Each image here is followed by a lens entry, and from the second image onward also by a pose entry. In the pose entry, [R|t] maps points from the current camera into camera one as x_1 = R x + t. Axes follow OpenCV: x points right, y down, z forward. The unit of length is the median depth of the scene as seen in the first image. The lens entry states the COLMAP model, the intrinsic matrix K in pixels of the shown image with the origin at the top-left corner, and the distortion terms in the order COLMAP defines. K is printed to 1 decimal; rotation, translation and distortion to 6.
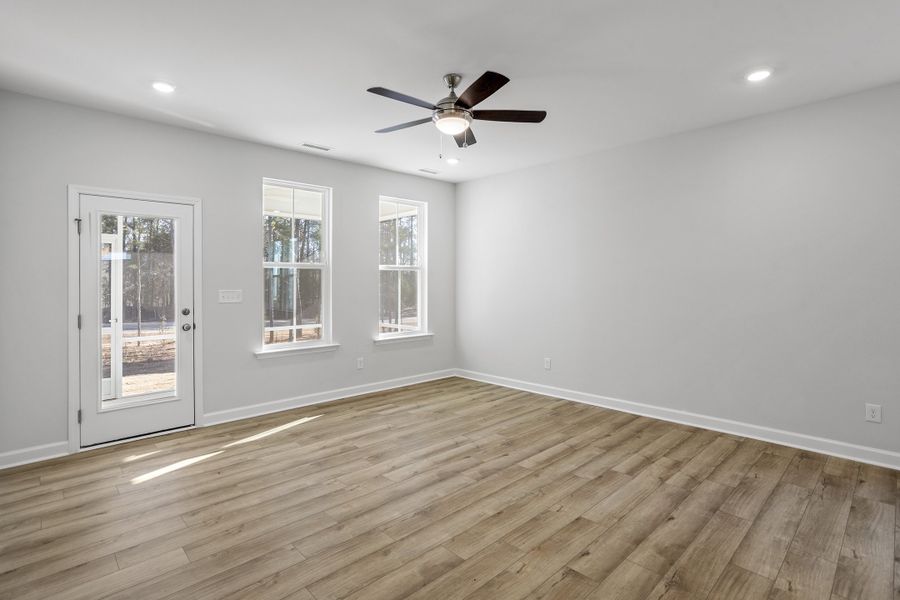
lens RADIAL K [[443.2, 0, 457.6], [0, 443.2, 281.0], [0, 0, 1]] dist [-0.049473, 0.028007]
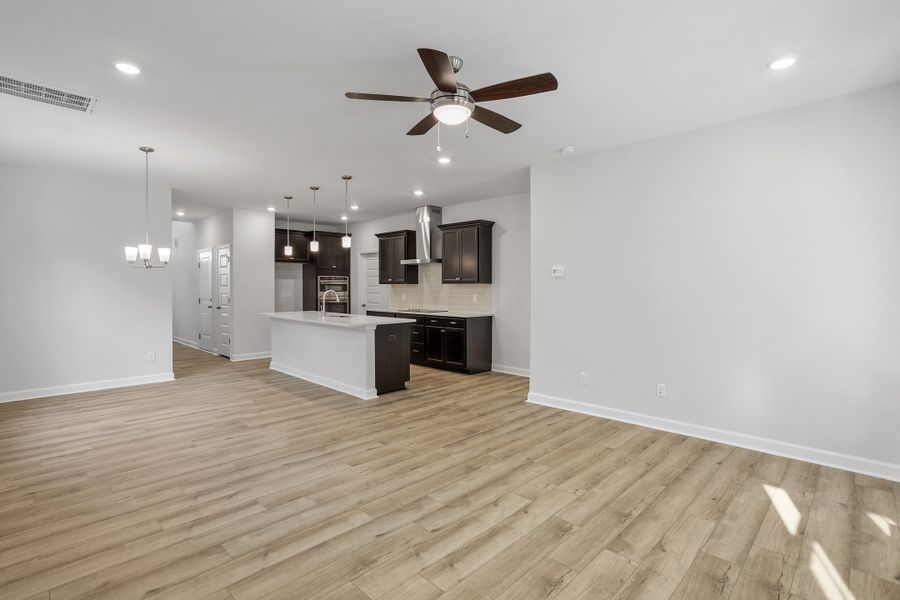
lens RADIAL K [[437.1, 0, 449.7], [0, 437.1, 282.2], [0, 0, 1]] dist [-0.043906, 0.025896]
pose [[-0.999692, 0.002345, -0.024704, 0.016120], [0.002681, 0.999904, -0.013580, 0.004924], [0.024670, -0.013642, -0.999603, 1.777027]]
